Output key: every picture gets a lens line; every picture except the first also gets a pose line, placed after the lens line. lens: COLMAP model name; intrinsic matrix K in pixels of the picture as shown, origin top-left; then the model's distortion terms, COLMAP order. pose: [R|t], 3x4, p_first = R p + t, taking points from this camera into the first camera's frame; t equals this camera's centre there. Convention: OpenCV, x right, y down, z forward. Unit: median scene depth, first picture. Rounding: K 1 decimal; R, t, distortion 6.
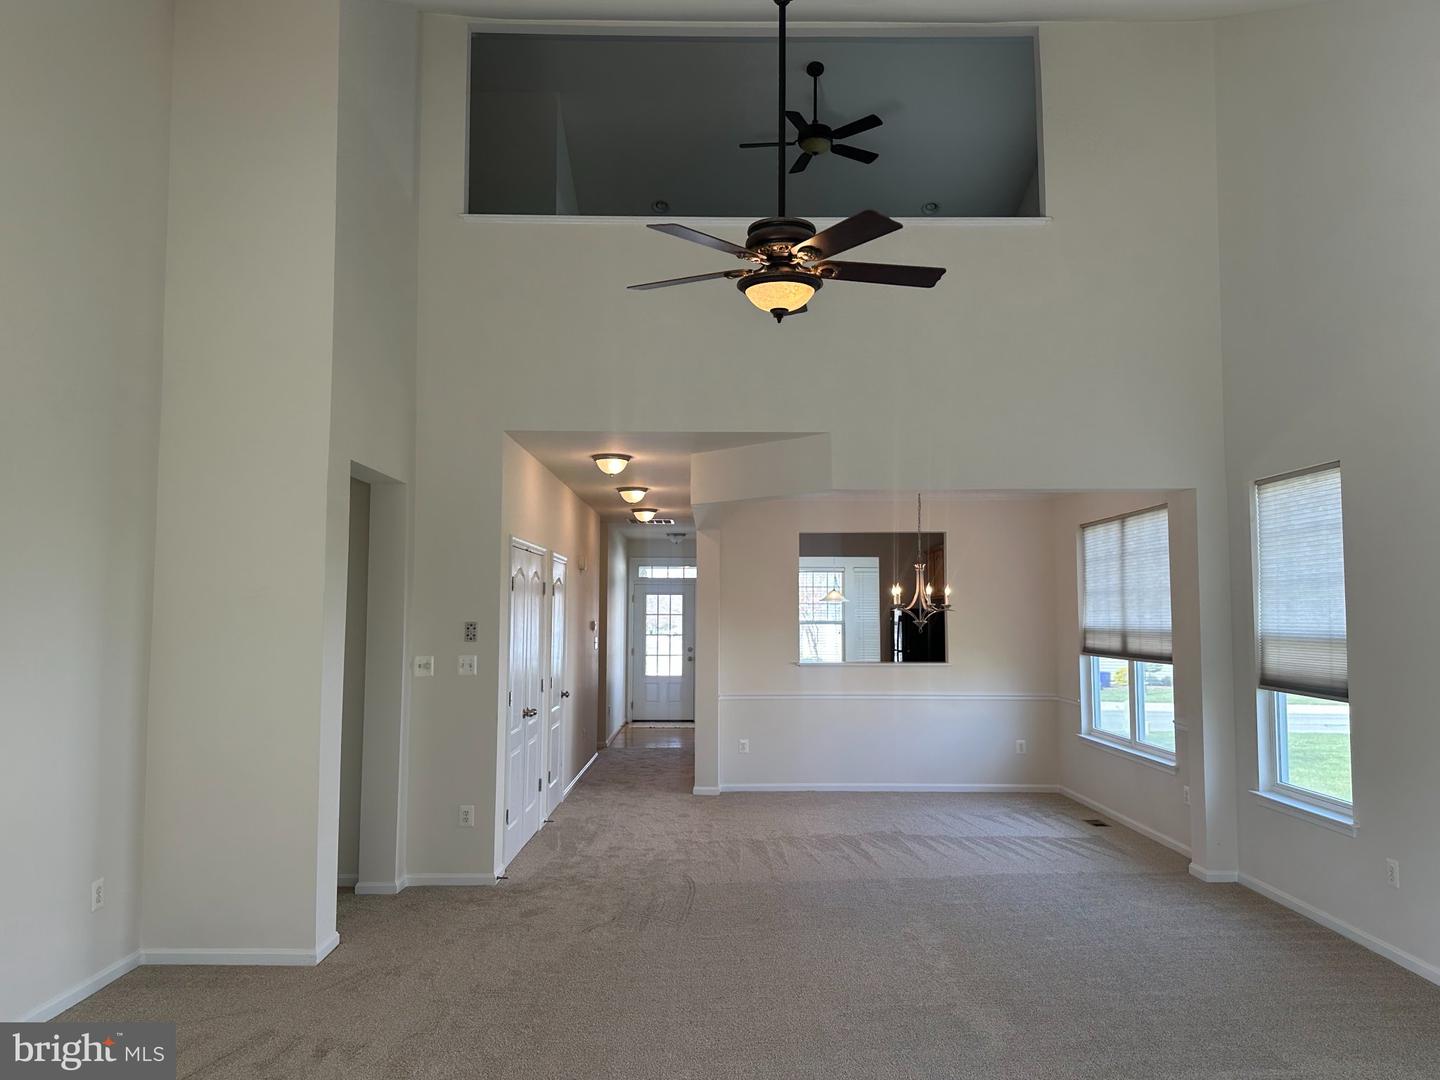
lens RADIAL K [[1040.7, 0, 675.5], [0, 1040.7, 541.3], [0, 0, 1]] dist [-0.023899, -0.003107]
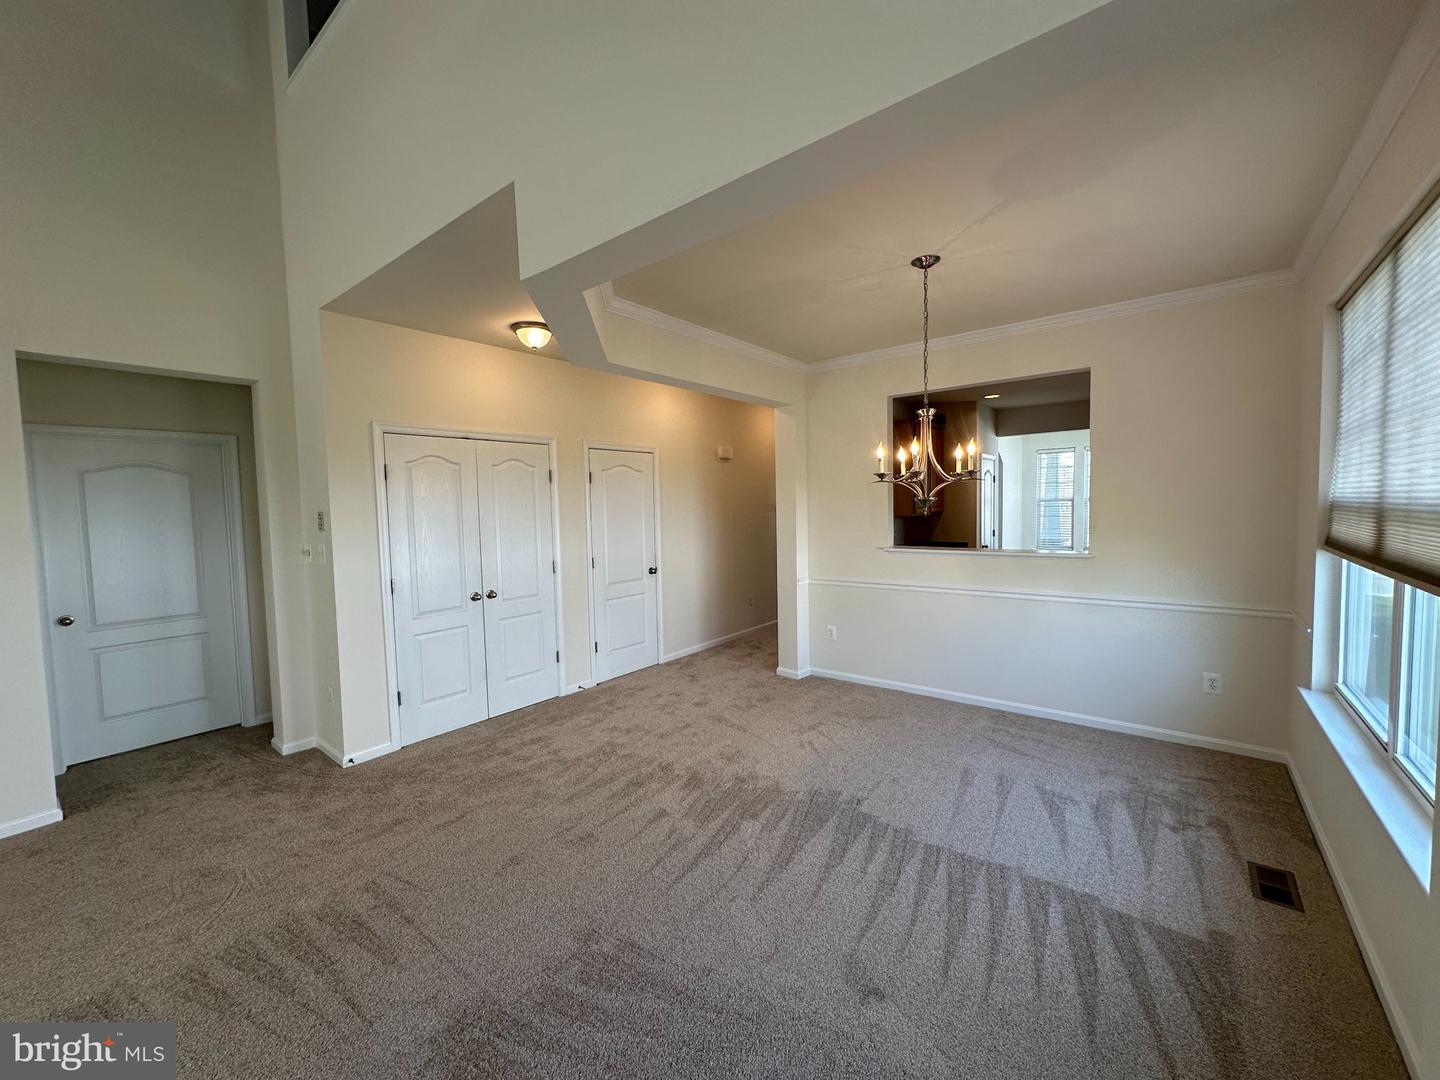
lens RADIAL K [[576.1, 0, 715.8], [0, 576.1, 543.8], [0, 0, 1]] dist [0.001504, 0.000238]
pose [[0.798535, 0.022388, -0.601533, 0.349280], [0.065710, 0.990094, 0.124079, 0.051836], [0.598352, -0.138608, 0.789153, 0.623329]]
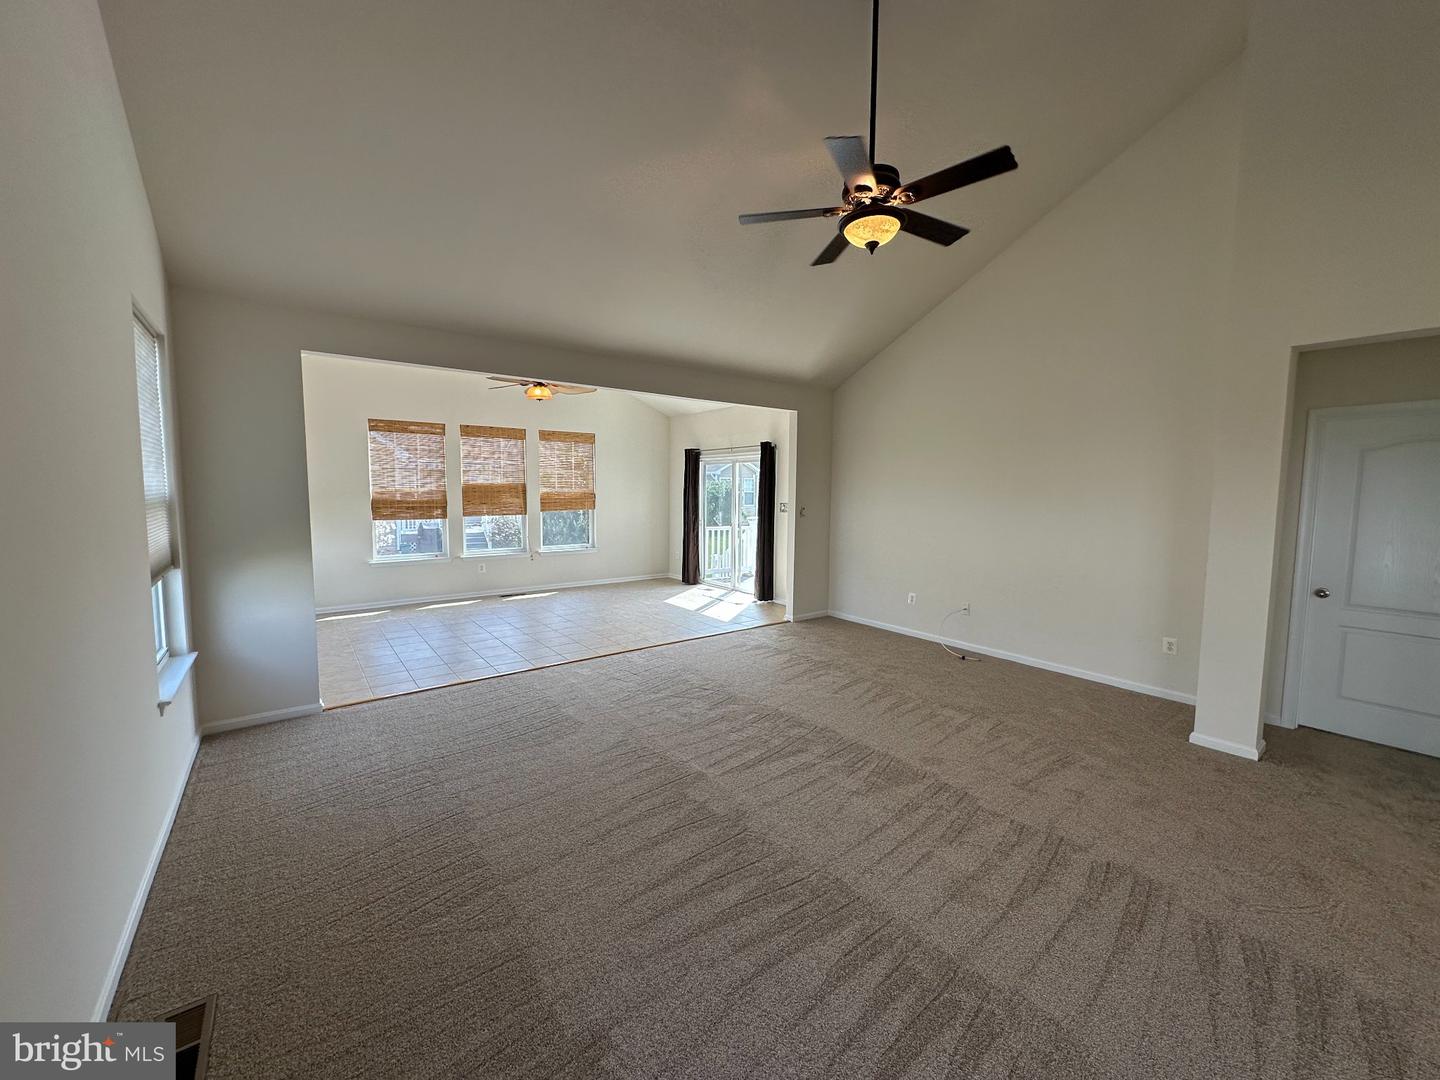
lens RADIAL K [[576.1, 0, 716.3], [0, 576.1, 534.7], [0, 0, 1]] dist [0.001504, 0.000238]
pose [[-0.780620, 0.041730, -0.623611, 0.359509], [0.033195, 0.999128, 0.025305, 0.057835], [0.624124, -0.000947, -0.781325, 0.732601]]
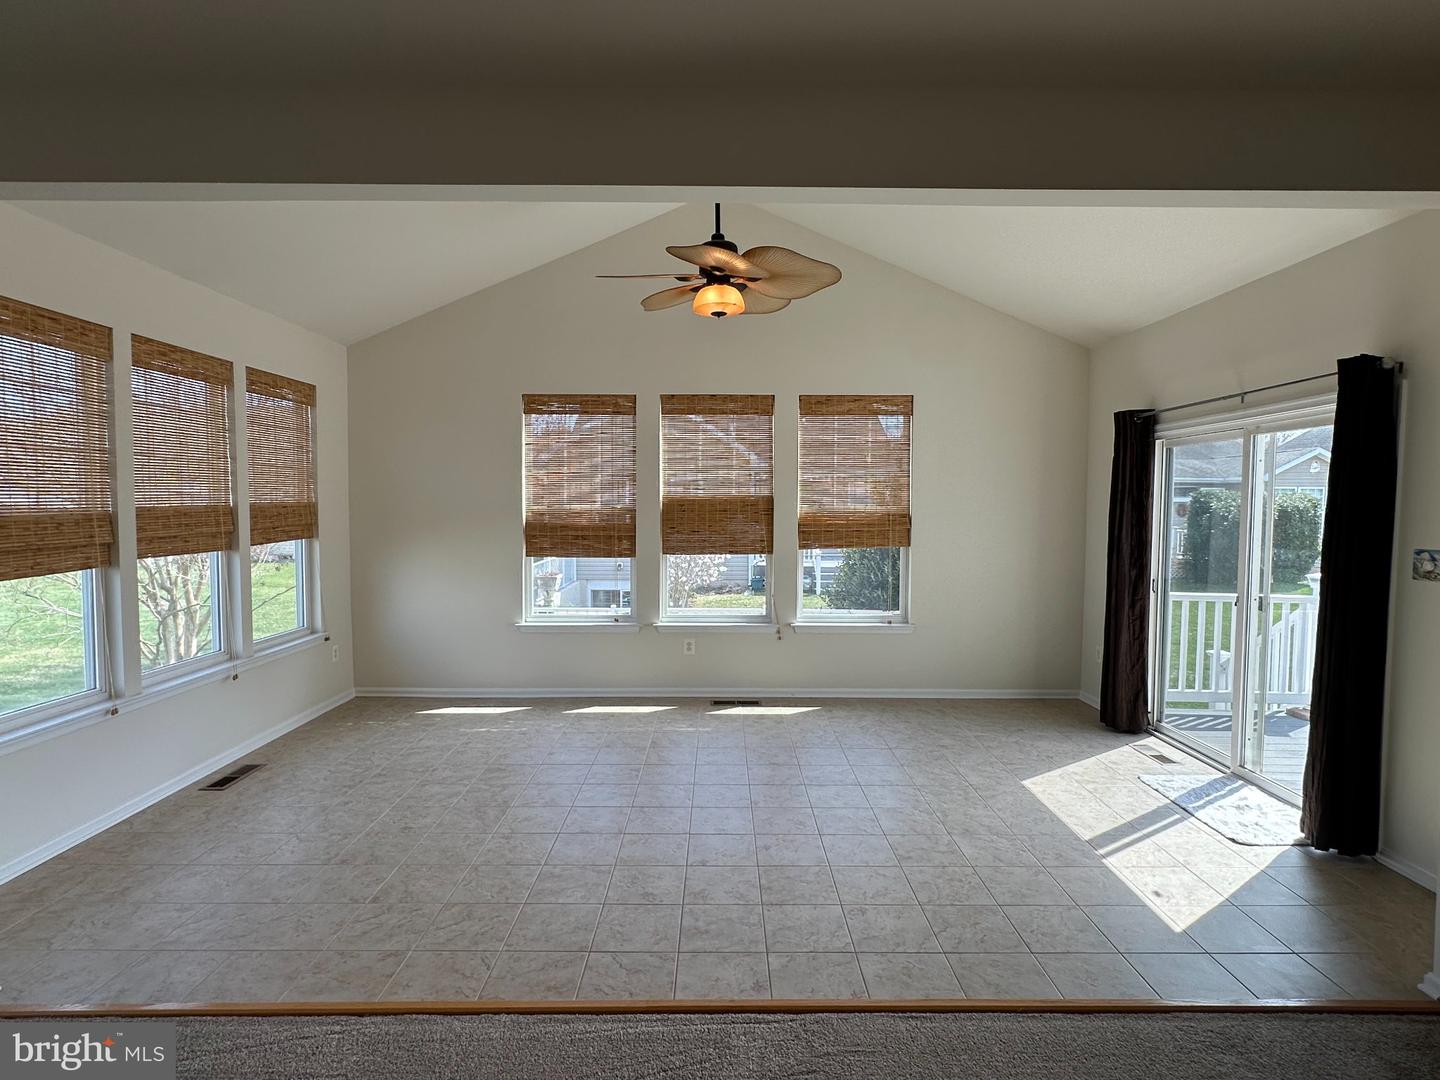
lens RADIAL K [[735.4, 0, 716.1], [0, 735.4, 536.9], [0, 0, 1]] dist [-0.012952, -0.000815]
pose [[-0.999576, -0.005390, -0.028621, 0.046042], [-0.004665, 0.999668, -0.025354, 0.038250], [0.028748, -0.025210, -0.999269, 0.411386]]
